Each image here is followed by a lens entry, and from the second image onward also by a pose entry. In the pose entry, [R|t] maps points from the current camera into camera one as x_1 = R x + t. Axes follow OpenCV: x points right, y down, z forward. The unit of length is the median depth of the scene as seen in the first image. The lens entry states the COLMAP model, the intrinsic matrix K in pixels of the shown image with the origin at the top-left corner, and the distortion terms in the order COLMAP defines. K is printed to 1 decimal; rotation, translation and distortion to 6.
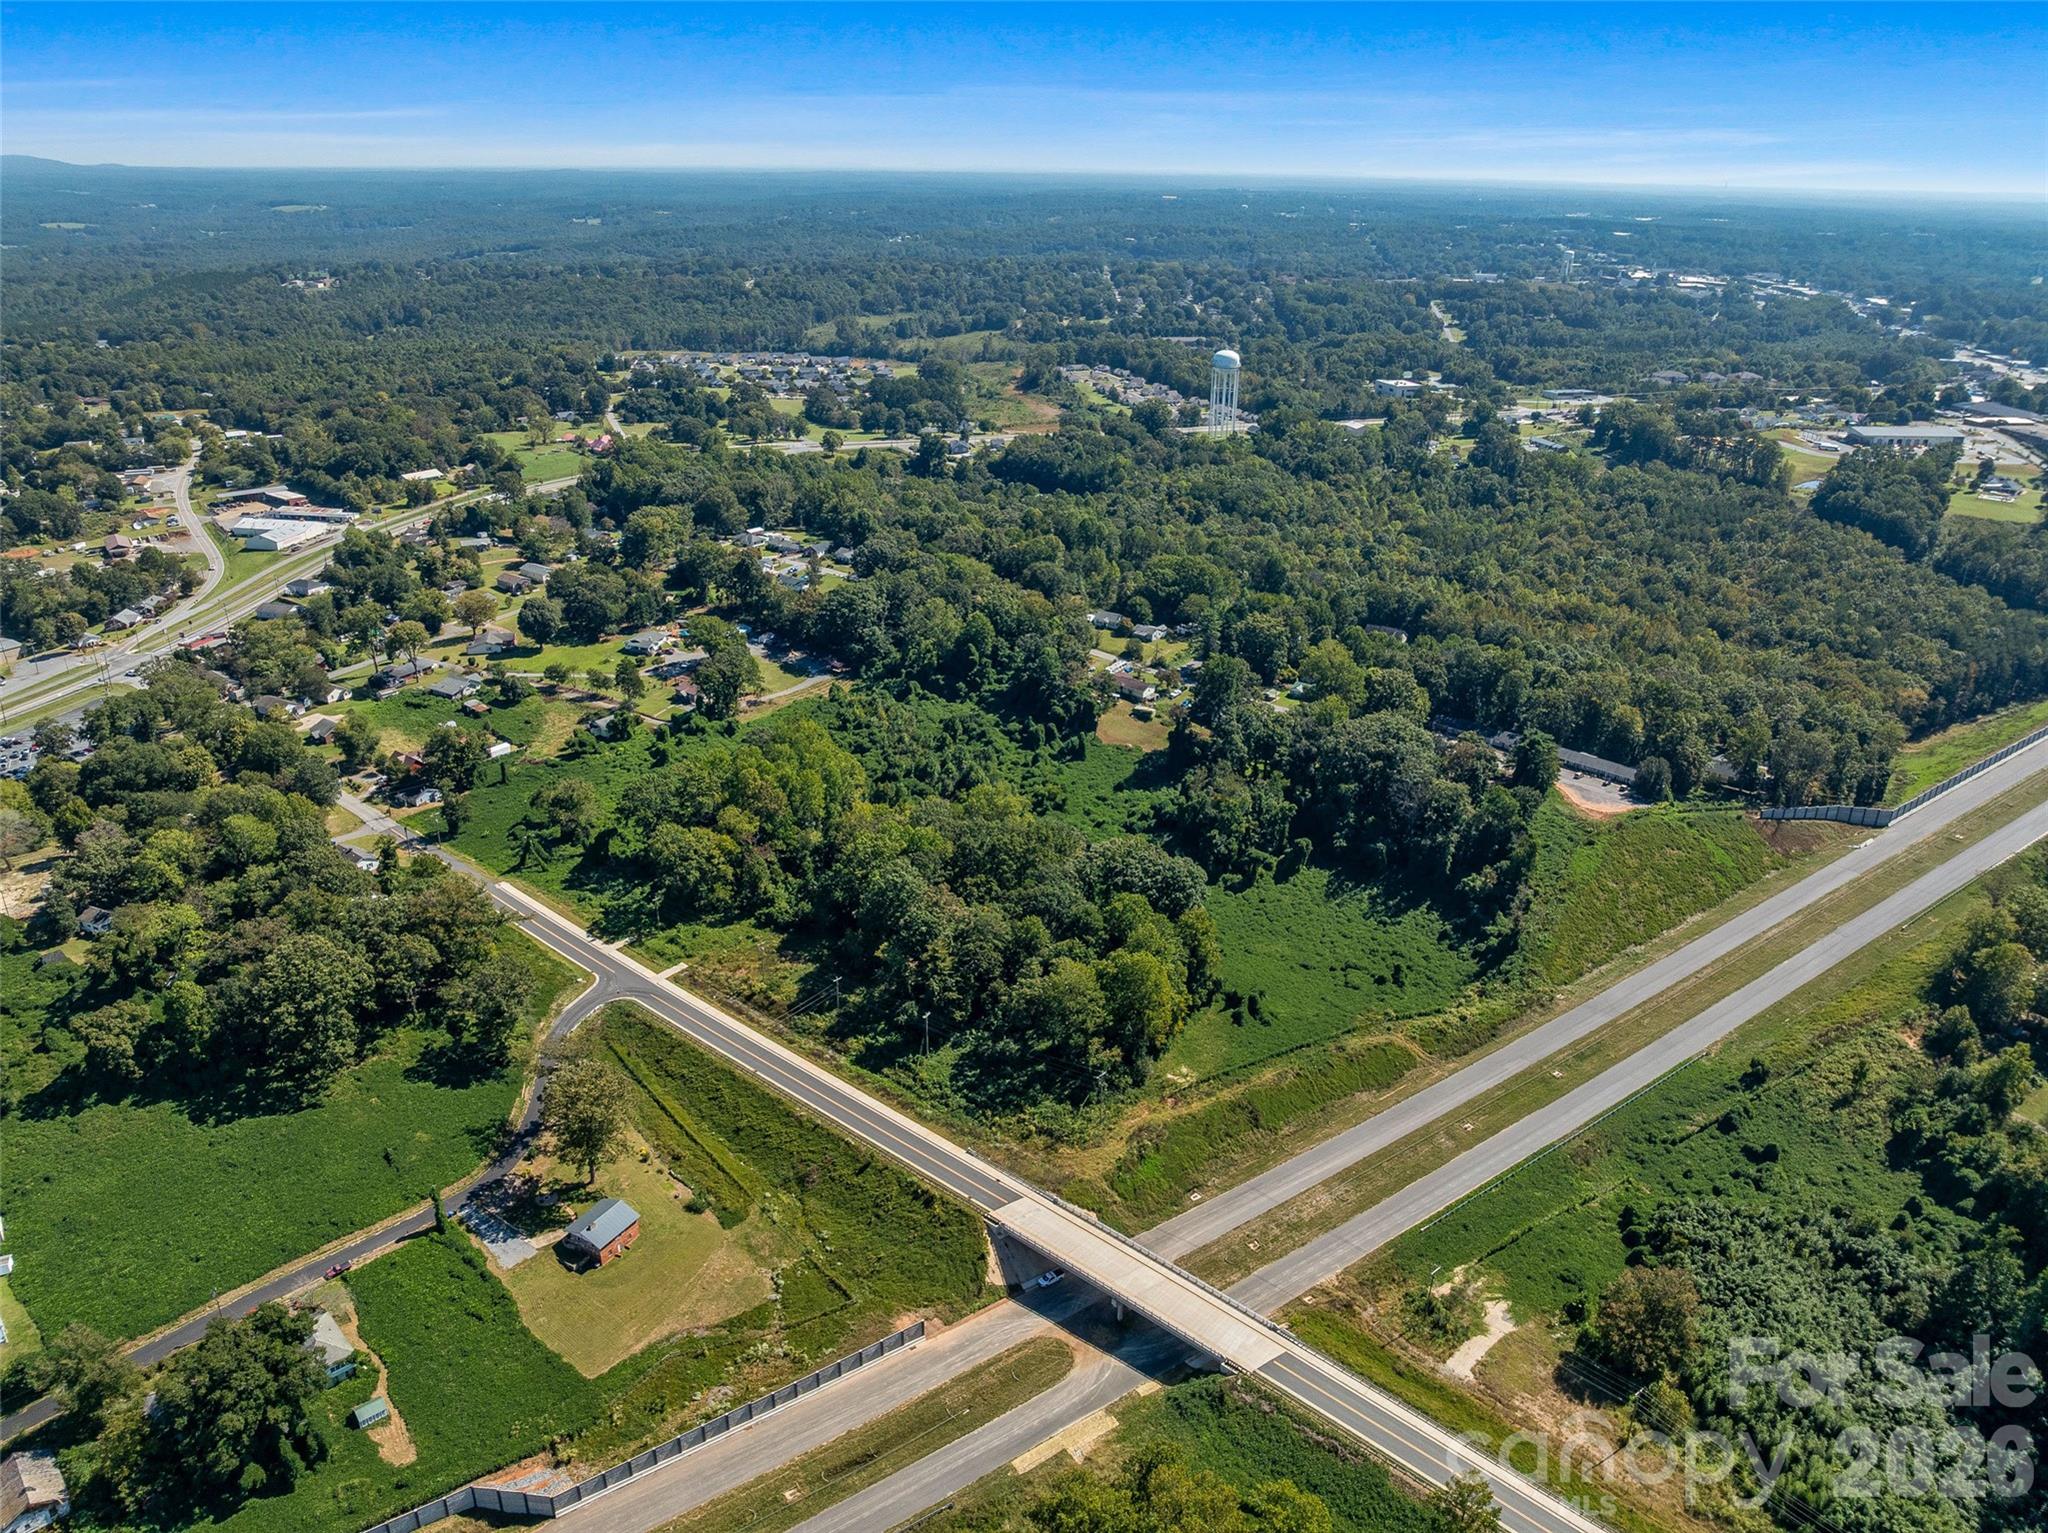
lens RADIAL K [[1443.8, 0, 1024.0], [0, 1443.8, 766.5], [0, 0, 1]] dist [-0.029710, -0.022181]
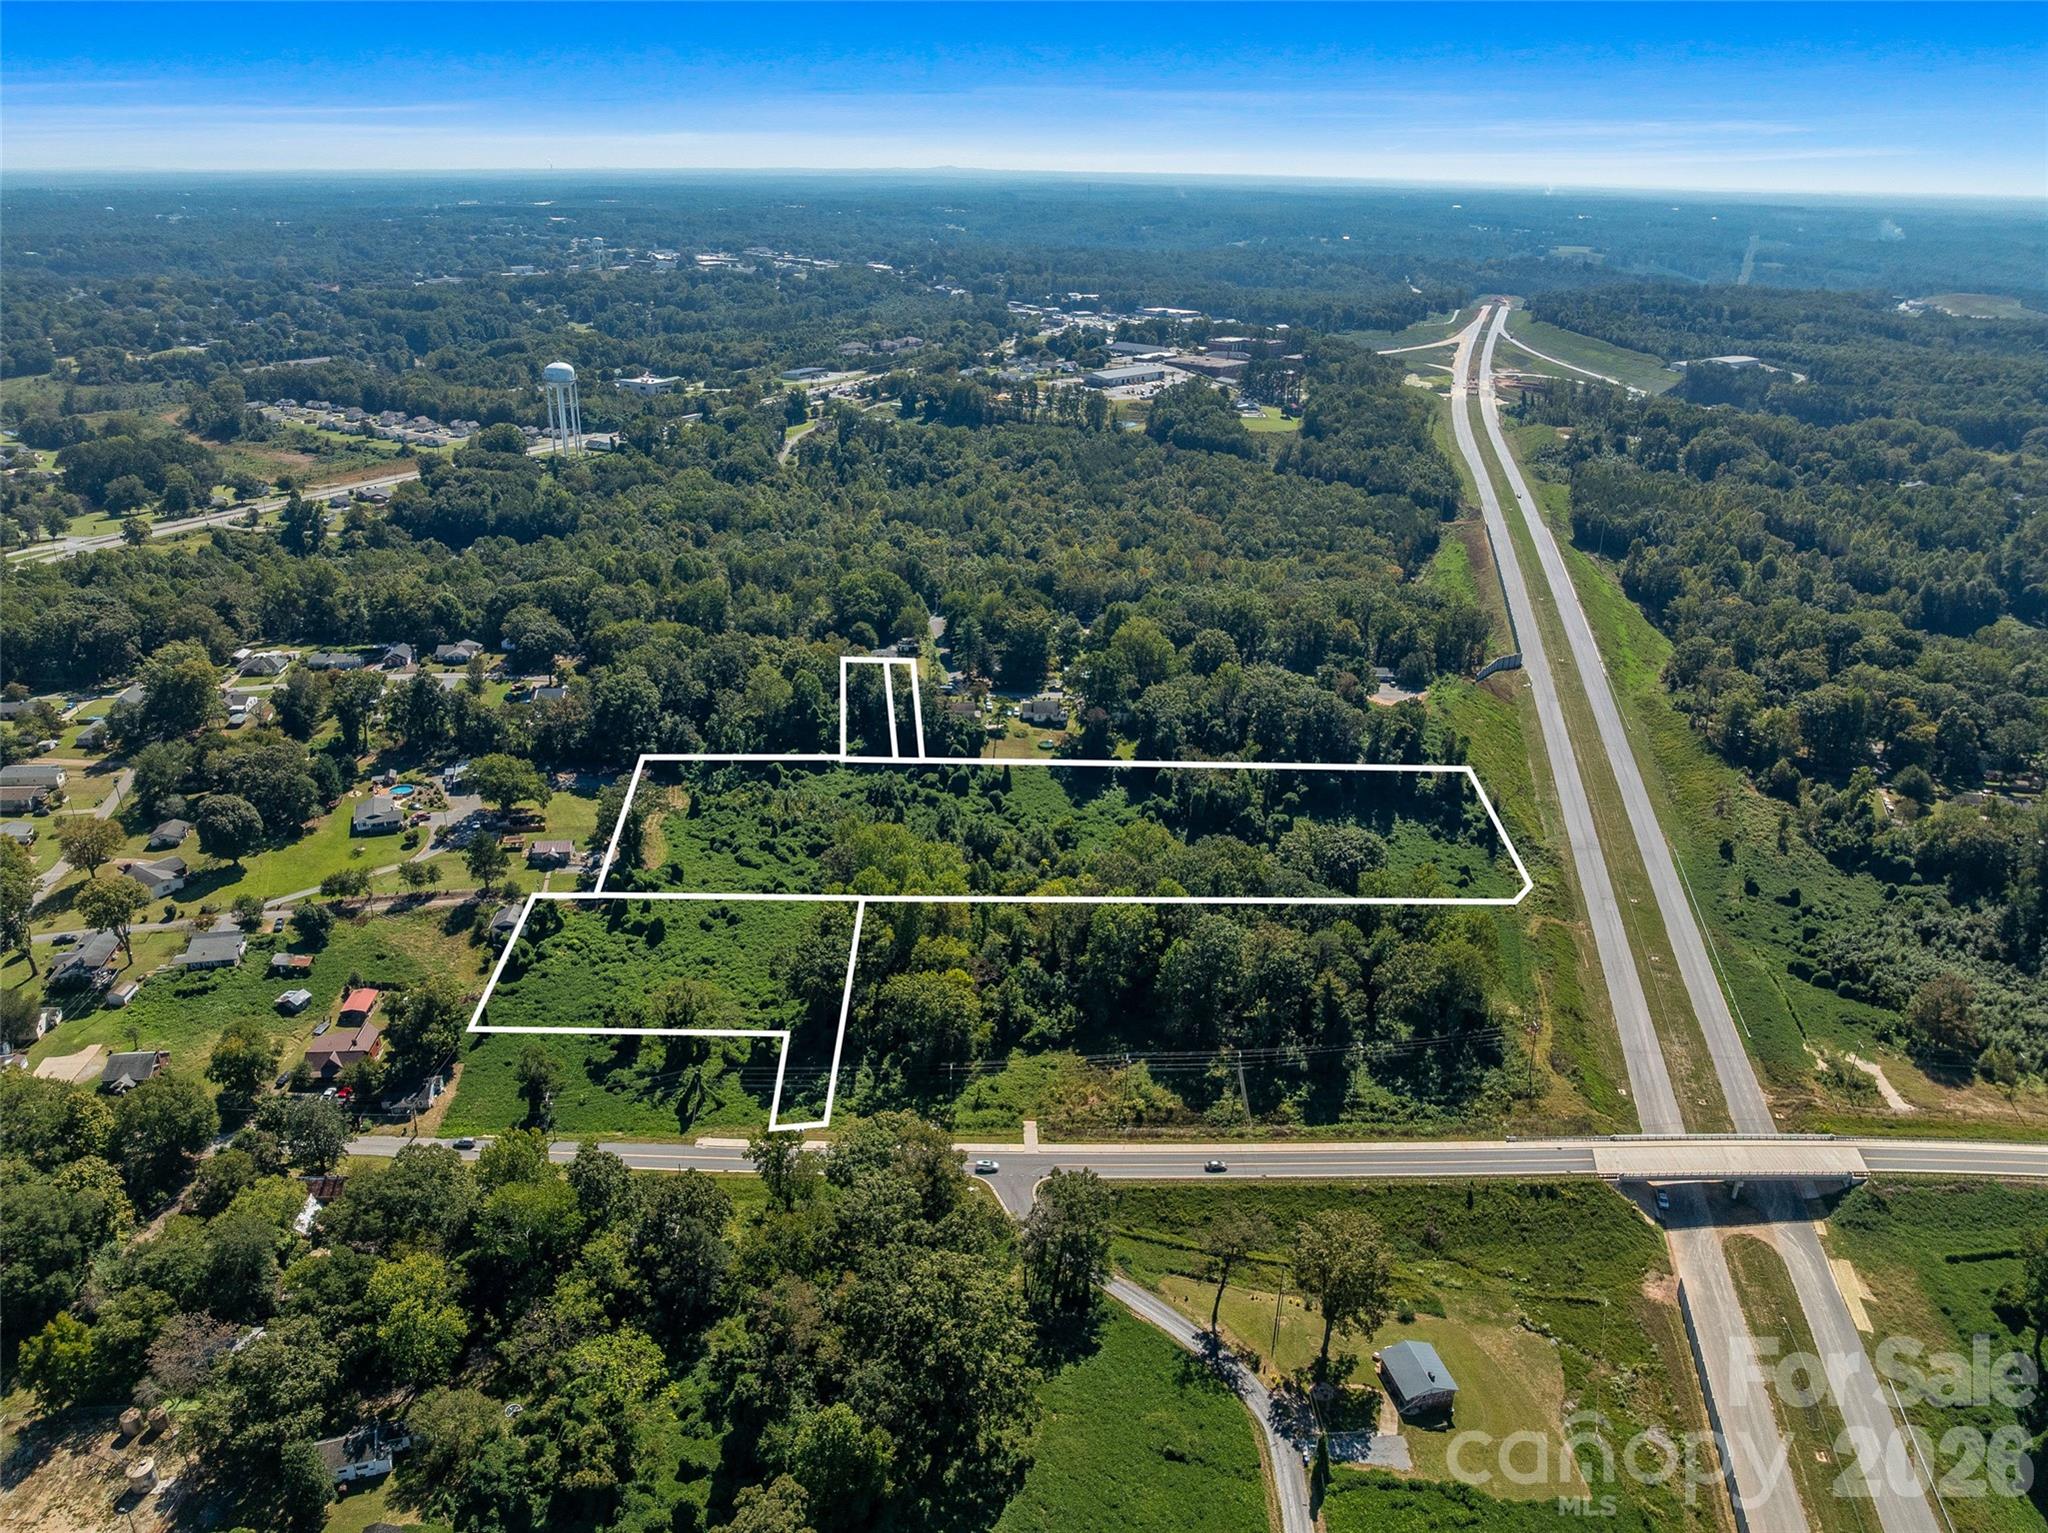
lens RADIAL K [[1453.4, 0, 1023.8], [0, 1453.4, 743.8], [0, 0, 1]] dist [-0.069017, 0.000123]
pose [[0.769360, -0.271786, 0.578115, -0.796547], [0.278650, 0.957127, 0.079139, -0.169789], [-0.574838, 0.100206, 0.812108, 0.349208]]
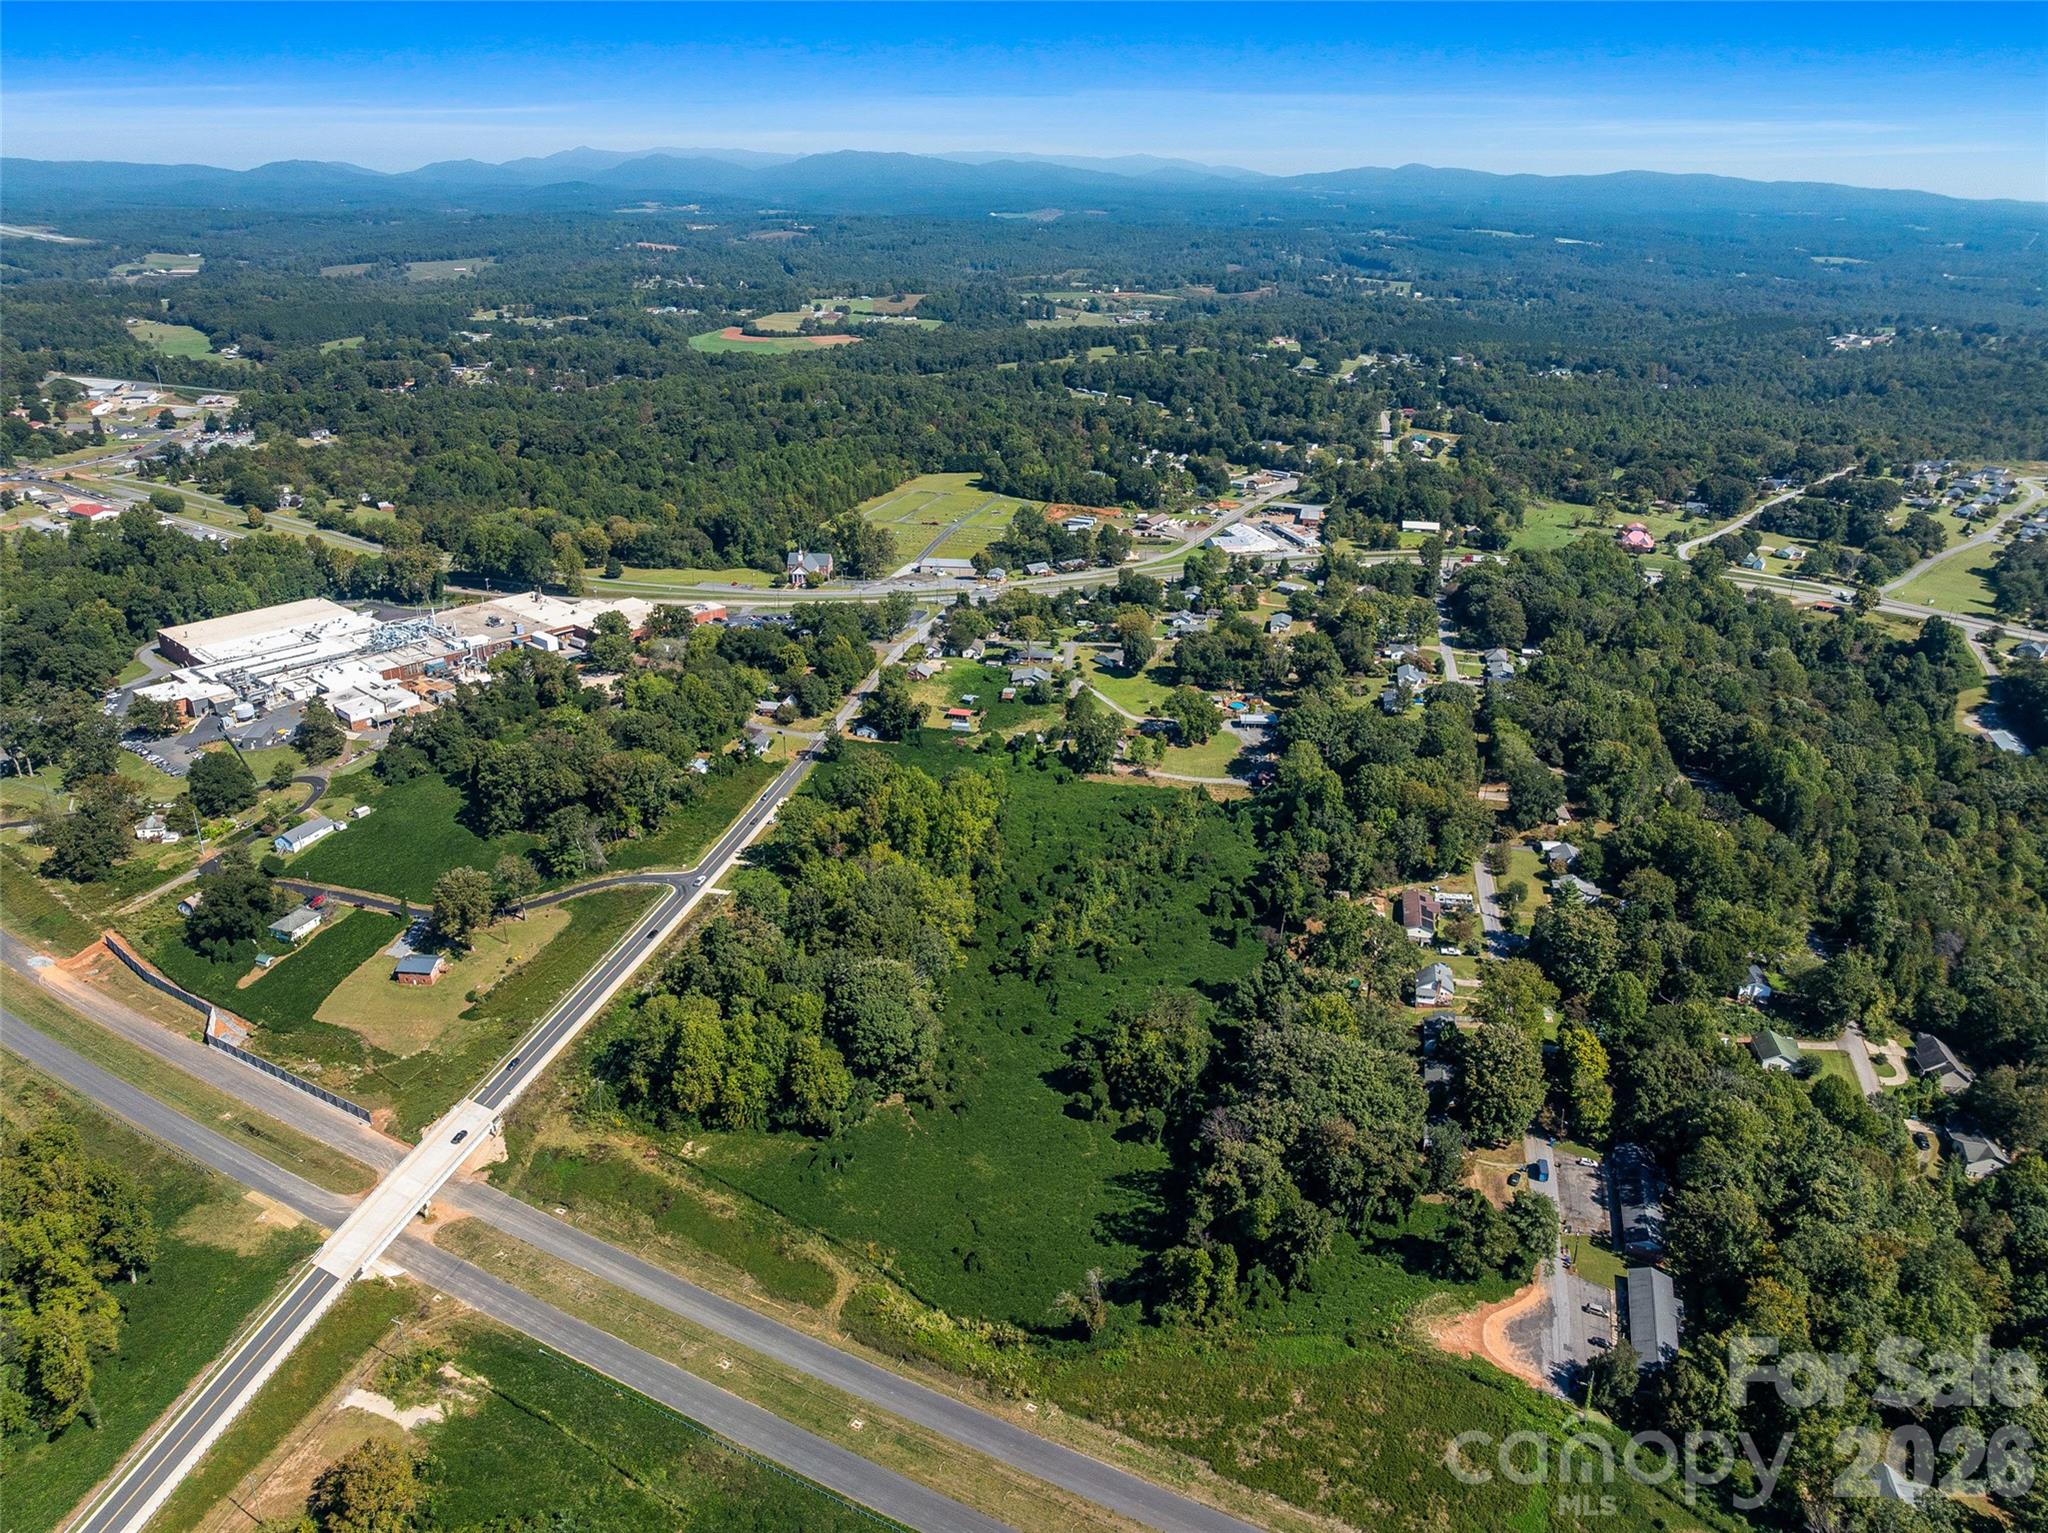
lens RADIAL K [[1441.5, 0, 1021.8], [0, 1441.5, 761.4], [0, 0, 1]] dist [-0.034316, -0.007794]
pose [[0.431322, 0.340146, -0.835621, 1.096208], [-0.358717, 0.914504, 0.187097, -0.365732], [0.827819, 0.219053, 0.516461, 0.639448]]
